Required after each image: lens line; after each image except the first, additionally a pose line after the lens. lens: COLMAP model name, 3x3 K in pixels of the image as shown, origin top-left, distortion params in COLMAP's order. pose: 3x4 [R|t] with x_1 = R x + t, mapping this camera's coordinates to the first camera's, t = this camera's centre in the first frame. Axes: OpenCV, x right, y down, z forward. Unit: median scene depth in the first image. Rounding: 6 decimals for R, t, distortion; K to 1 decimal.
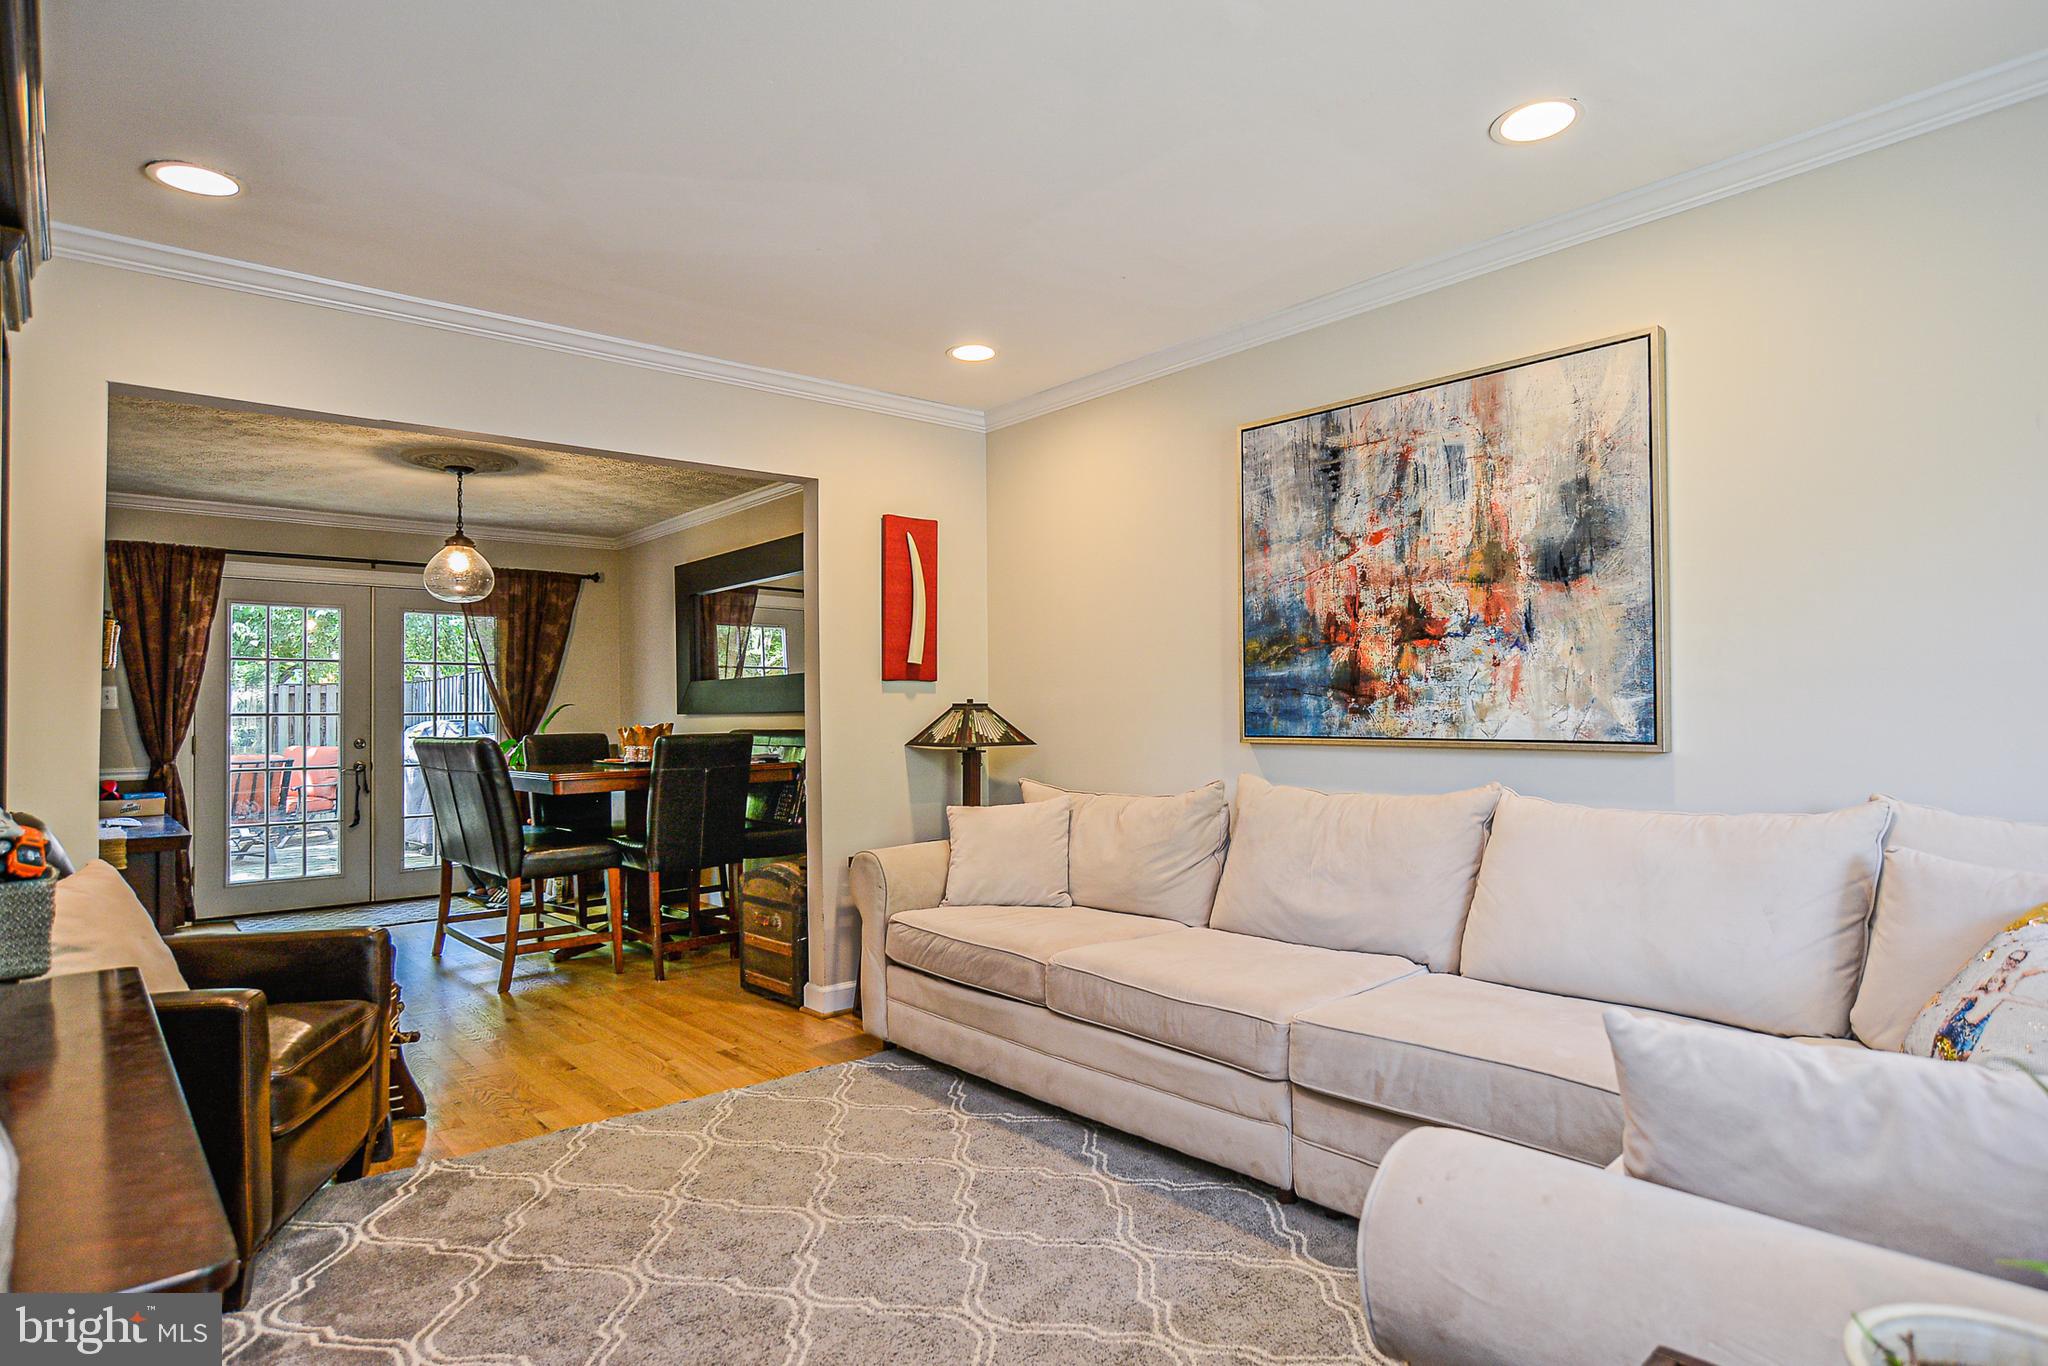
lens RADIAL K [[1130.2, 0, 1055.6], [0, 1130.2, 693.0], [0, 0, 1]] dist [-0.023868, 0.006647]
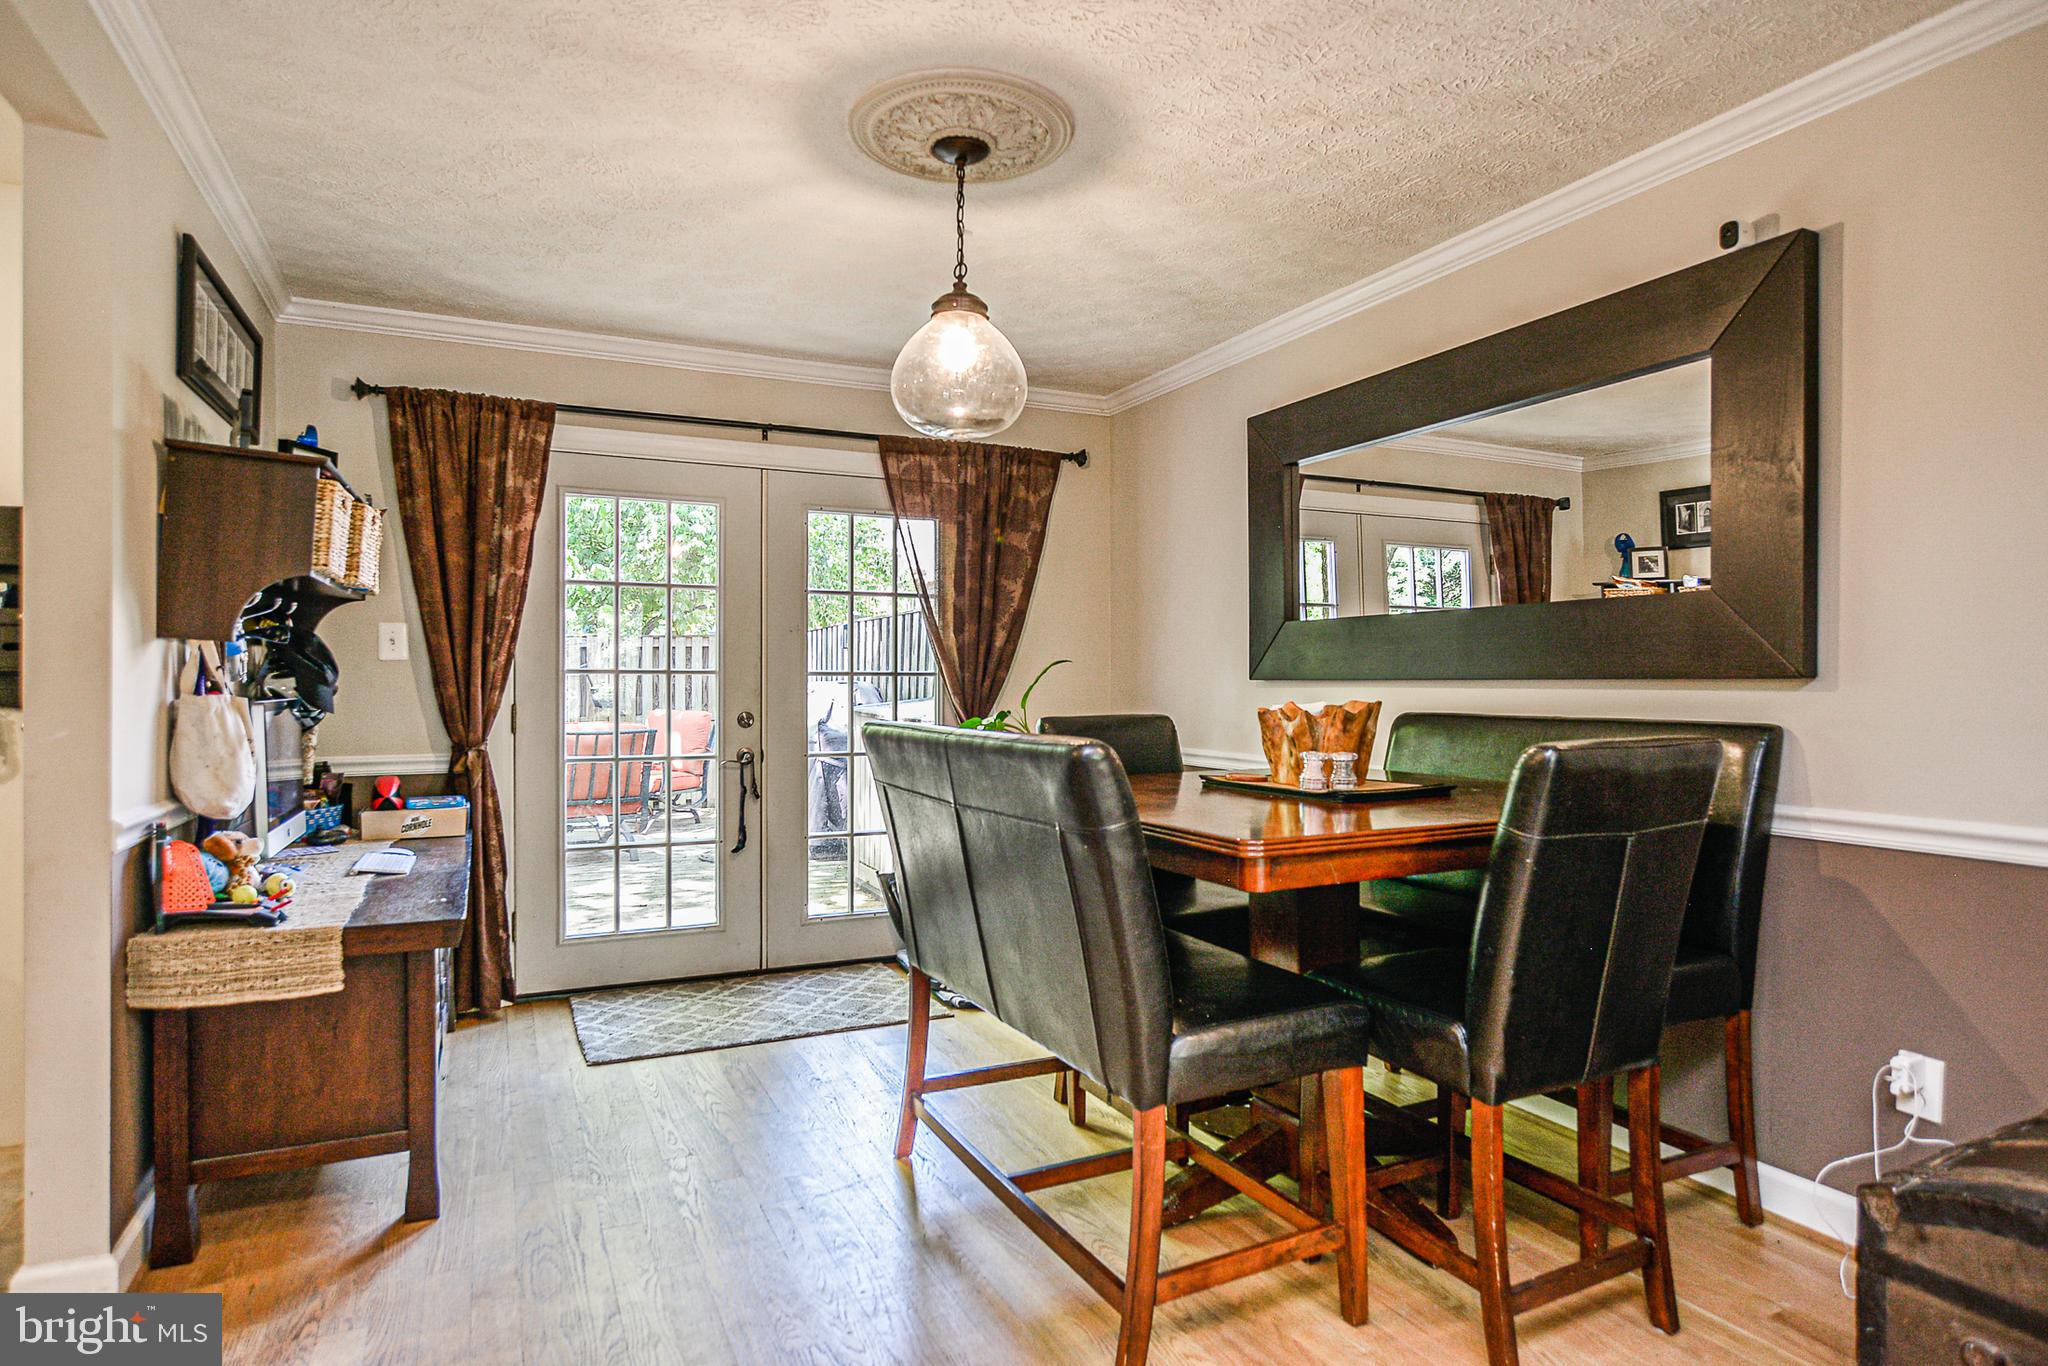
lens RADIAL K [[1130.2, 0, 1014.7], [0, 1130.2, 695.3], [0, 0, 1]] dist [-0.023868, 0.006647]
pose [[0.957115, 0.018369, -0.289127, -0.317104], [-0.008880, 0.999379, 0.034097, 0.009281], [0.289574, -0.030067, 0.956683, 0.473133]]
